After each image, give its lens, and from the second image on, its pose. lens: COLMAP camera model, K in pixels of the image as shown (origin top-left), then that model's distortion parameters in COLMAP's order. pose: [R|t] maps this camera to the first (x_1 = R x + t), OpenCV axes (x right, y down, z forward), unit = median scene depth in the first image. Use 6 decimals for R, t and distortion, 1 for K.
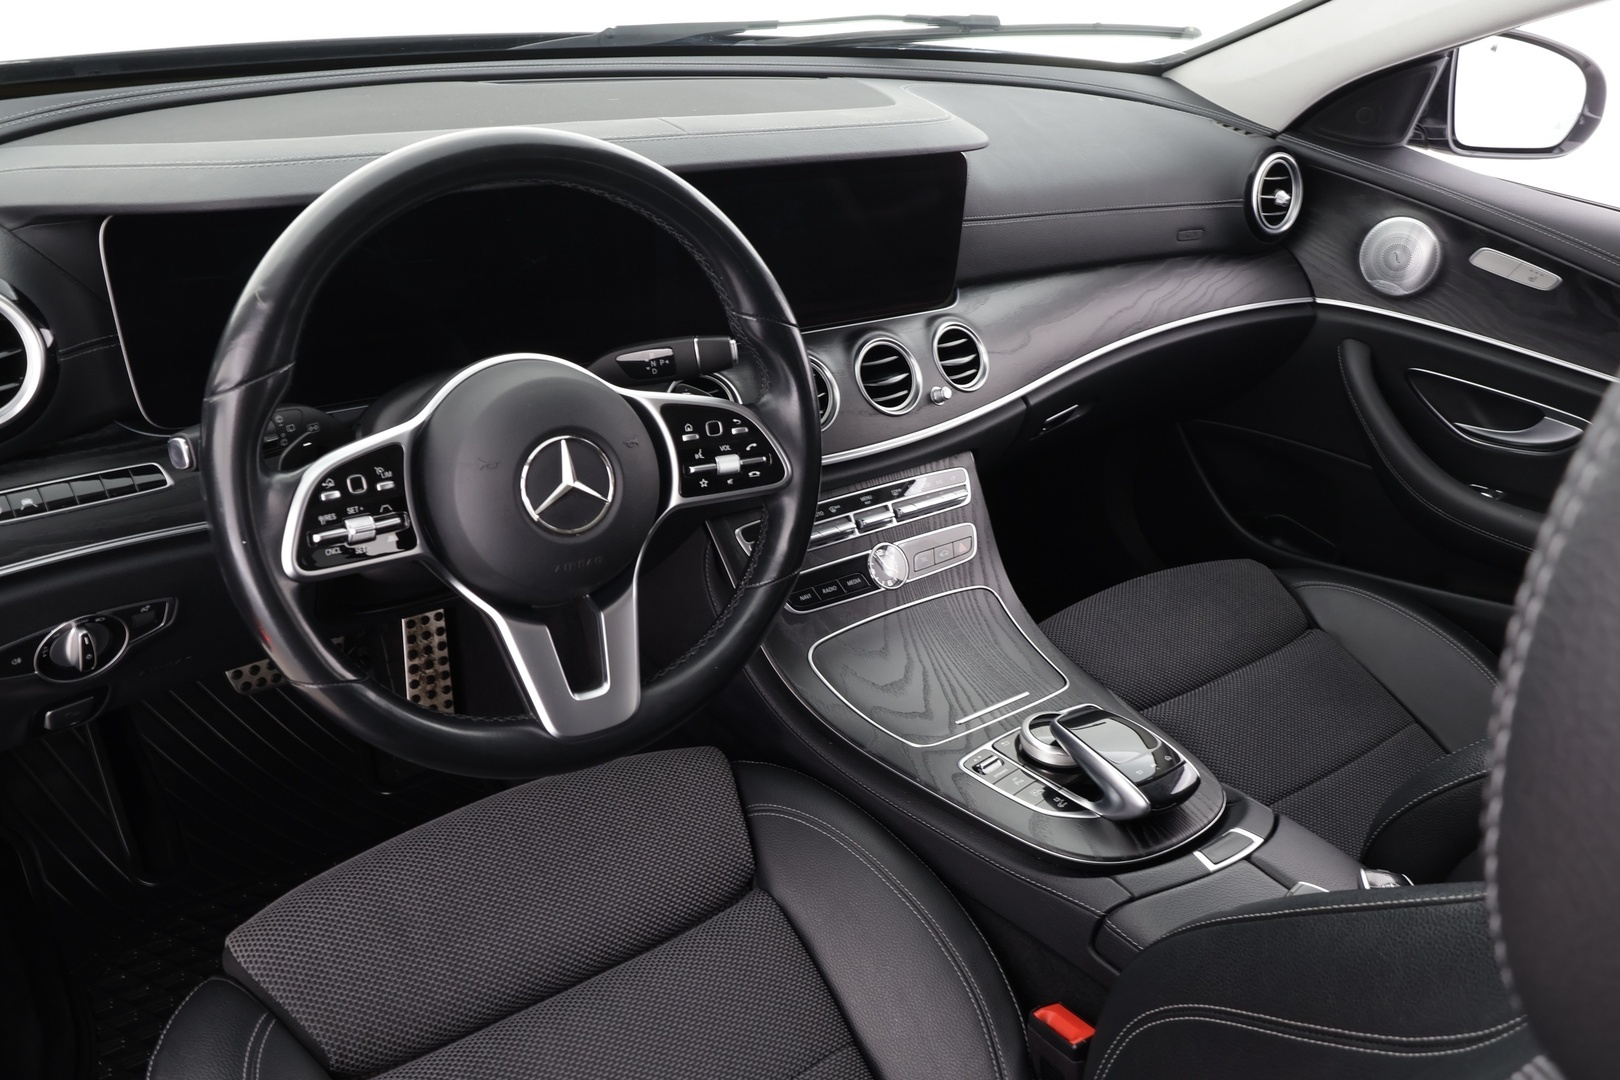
lens RADIAL K [[1295.3, 0, 818.4], [0, 1295.3, 538.6], [0, 0, 1]] dist [-0.004923, 0.001874]
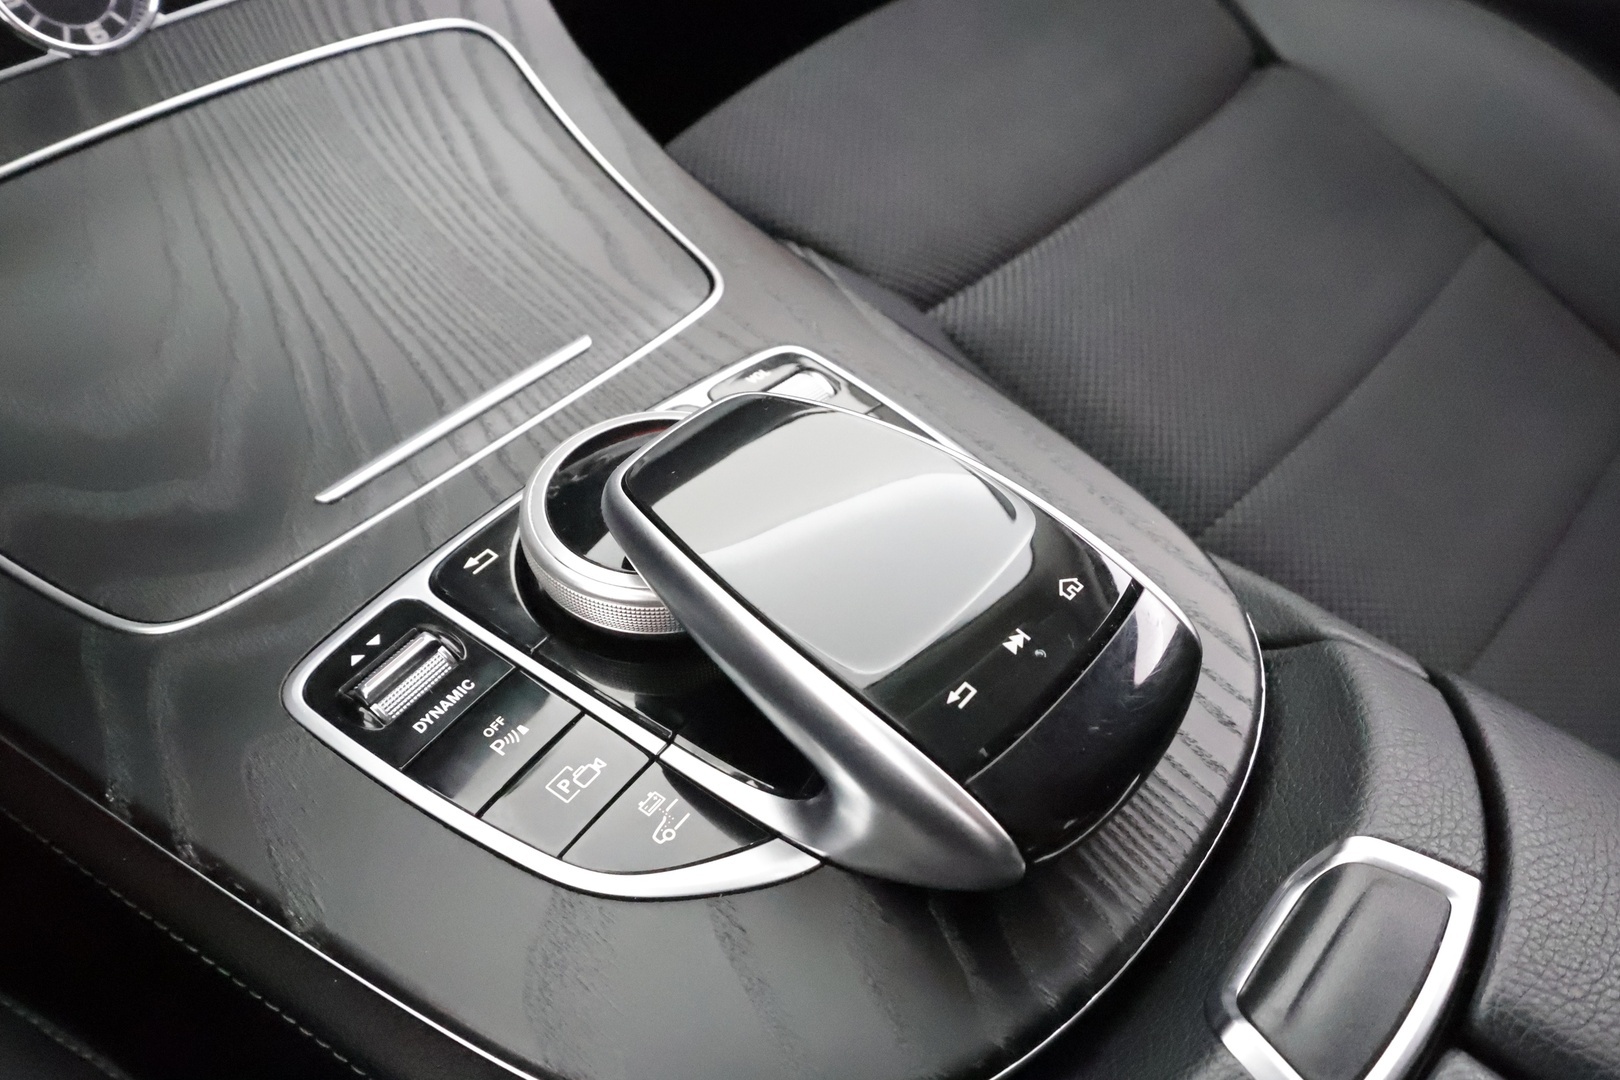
lens RADIAL K [[1295.3, 0, 816.7], [0, 1295.3, 527.7], [0, 0, 1]] dist [-0.004923, 0.001874]
pose [[0.980166, -0.163545, 0.111924, 0.174558], [0.116679, 0.932745, 0.341134, 0.061185], [-0.160187, -0.321309, 0.933328, 0.686837]]
